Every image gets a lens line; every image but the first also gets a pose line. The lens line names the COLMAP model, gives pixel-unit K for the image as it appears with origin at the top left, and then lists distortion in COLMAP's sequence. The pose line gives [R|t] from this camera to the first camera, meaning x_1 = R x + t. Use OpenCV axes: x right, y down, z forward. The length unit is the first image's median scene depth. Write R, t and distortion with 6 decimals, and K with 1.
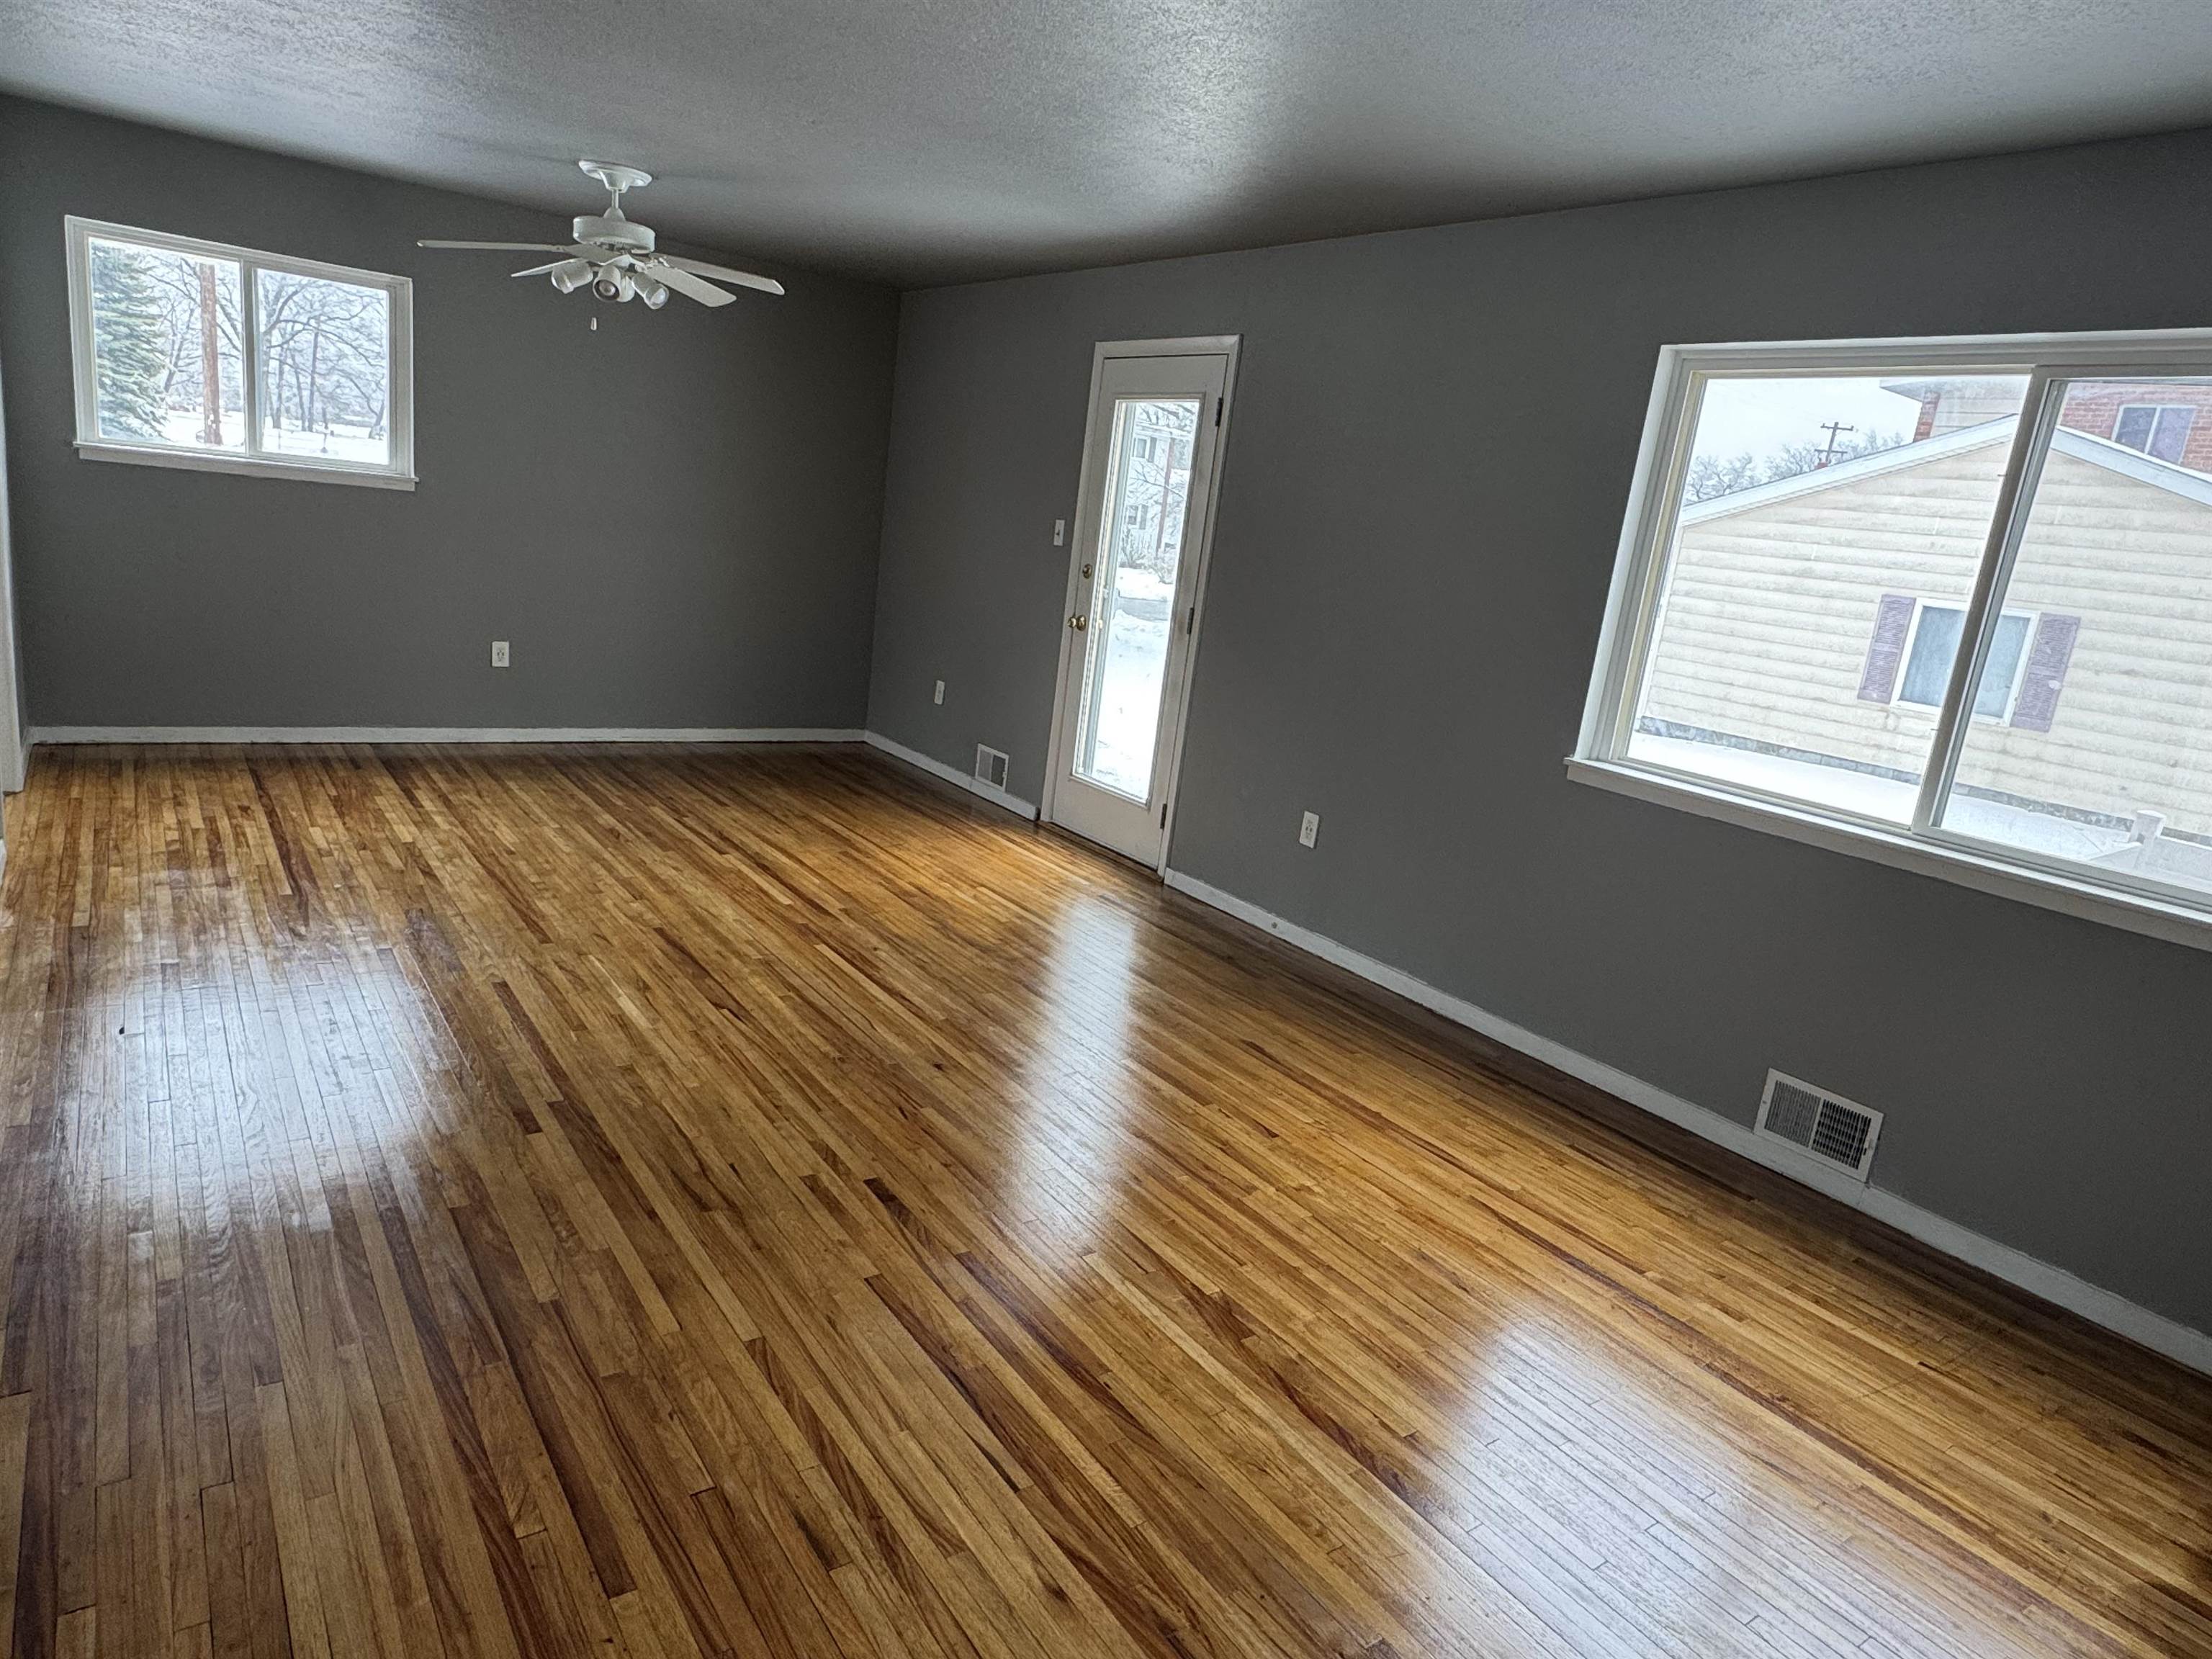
lens RADIAL K [[1335.0, 0, 1098.9], [0, 1335.0, 829.8], [0, 0, 1]] dist [-0.002255, 0.001543]
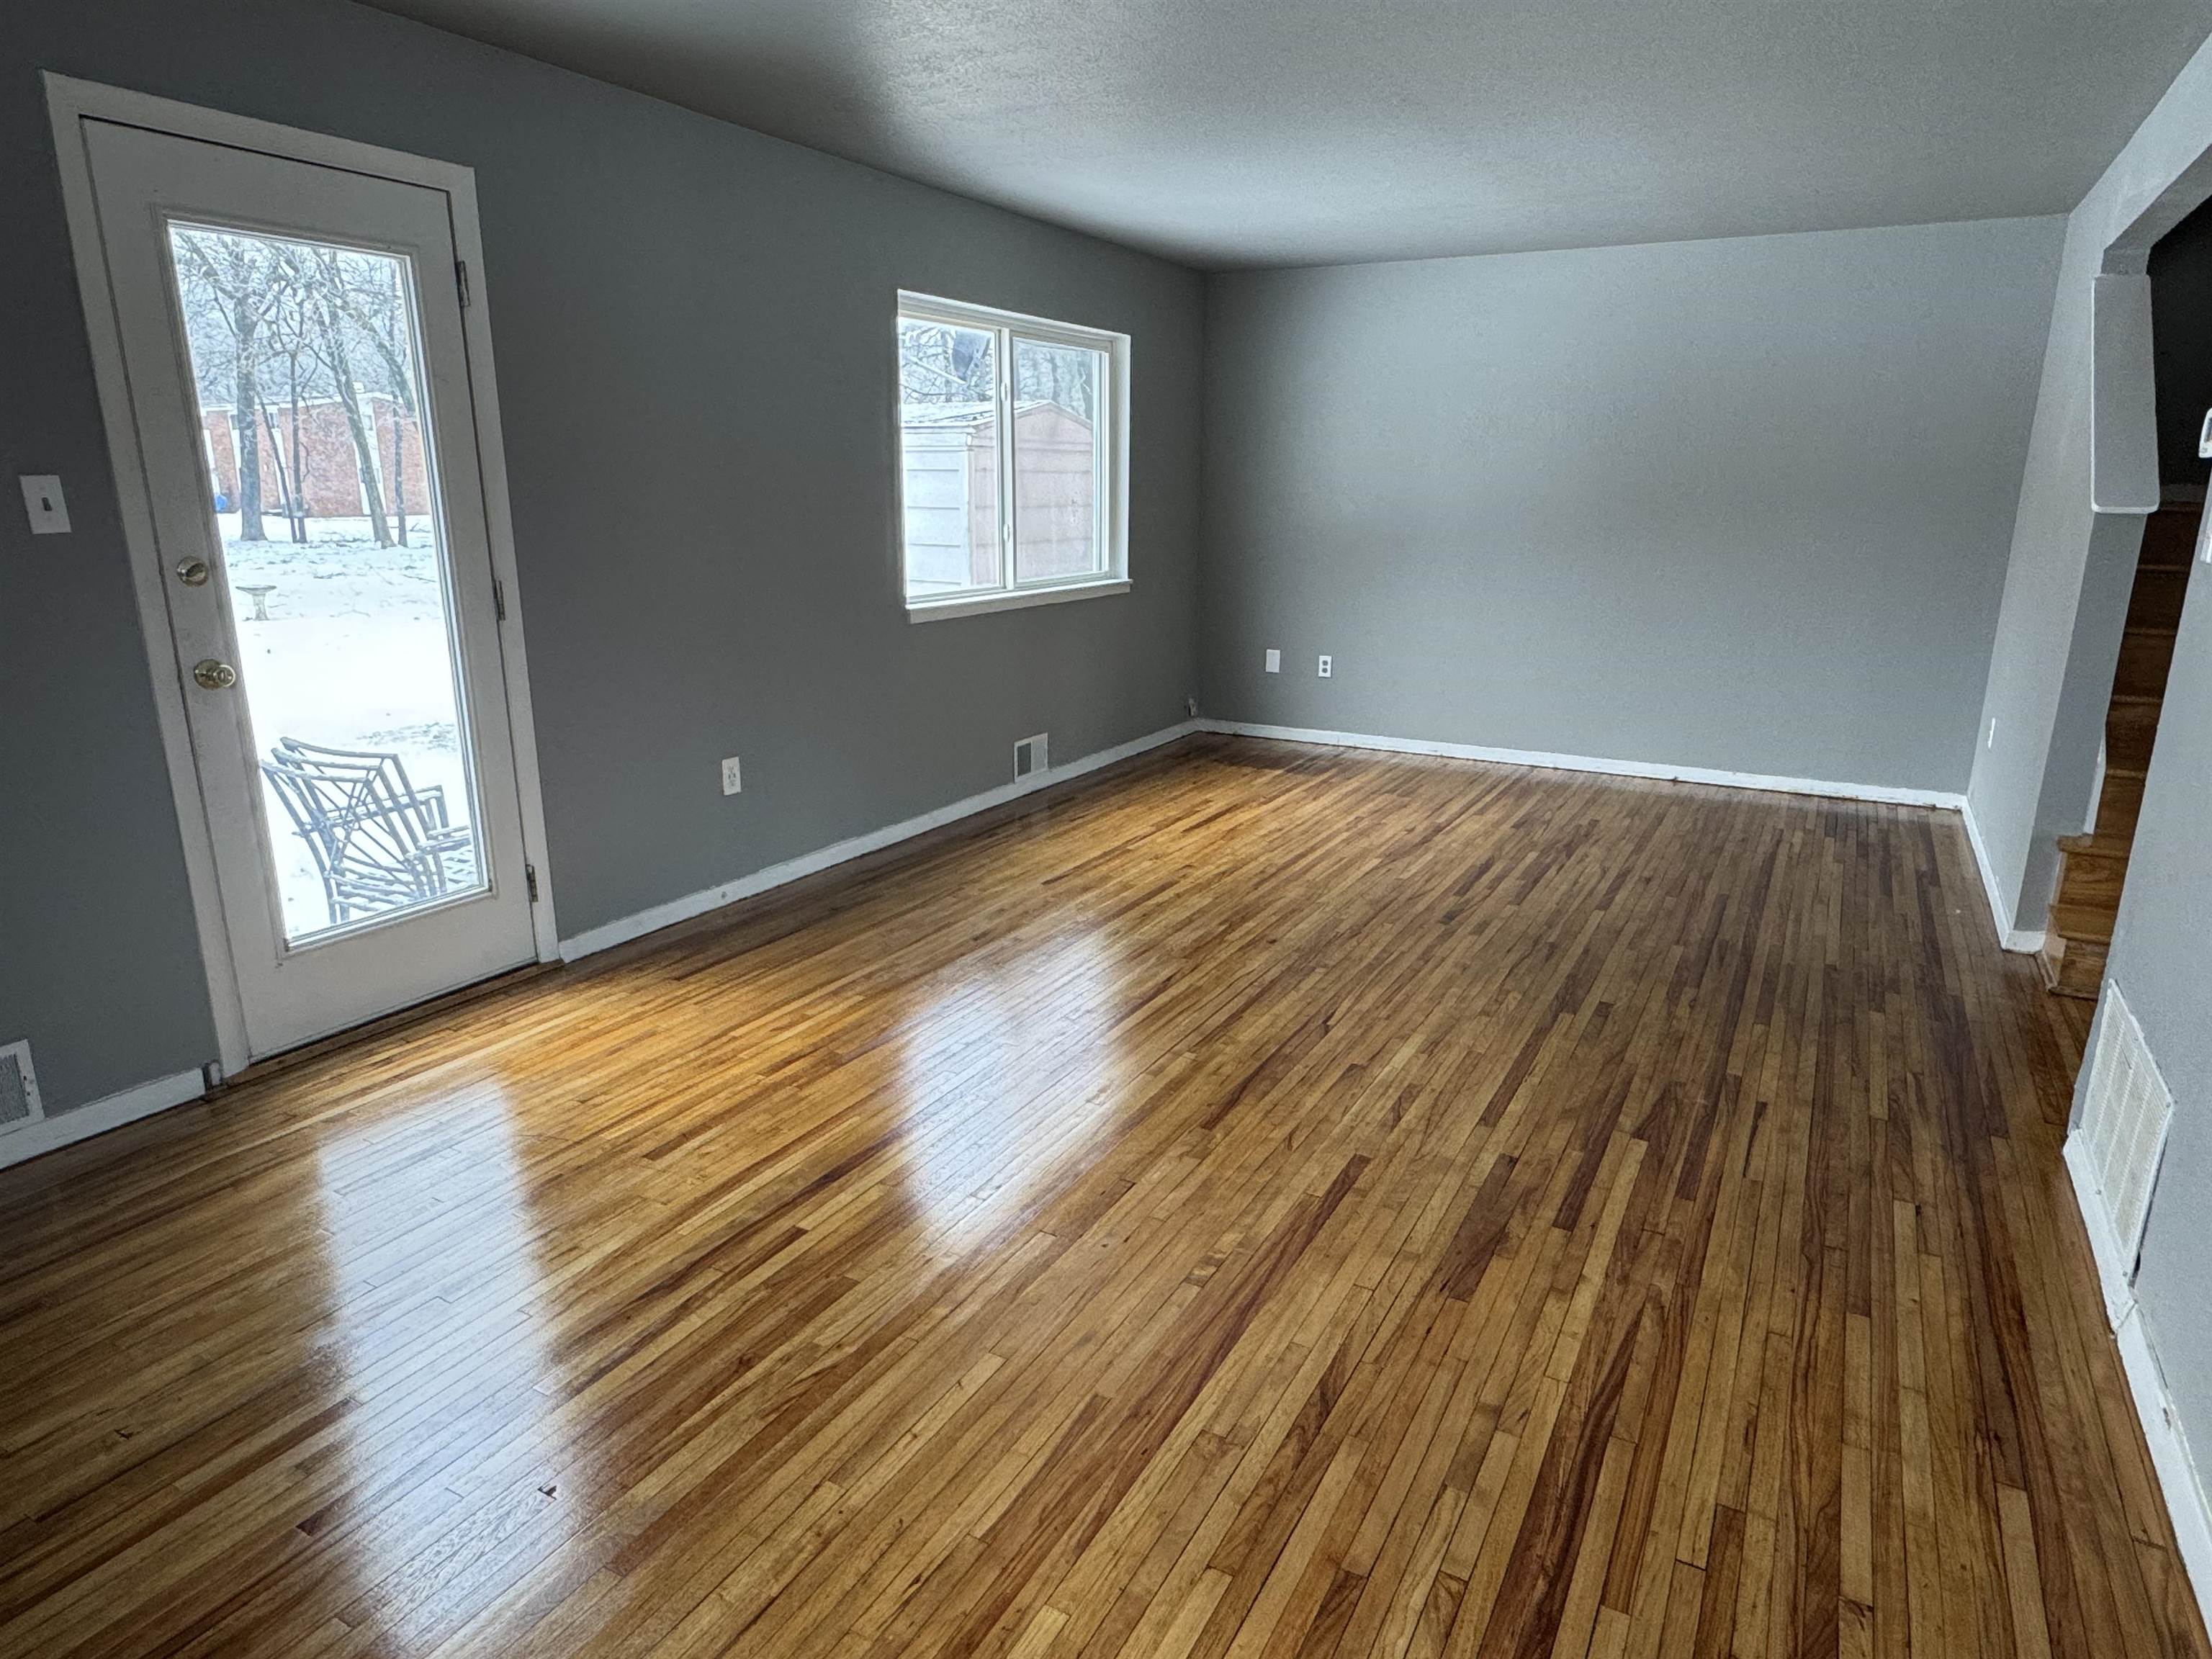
lens RADIAL K [[1335.0, 0, 1095.8], [0, 1335.0, 835.5], [0, 0, 1]] dist [-0.002255, 0.001543]
pose [[-0.429077, -0.345840, 0.834439, -0.968943], [0.154235, 0.882181, 0.444936, -0.442068], [-0.890002, 0.319611, -0.325183, 1.424288]]
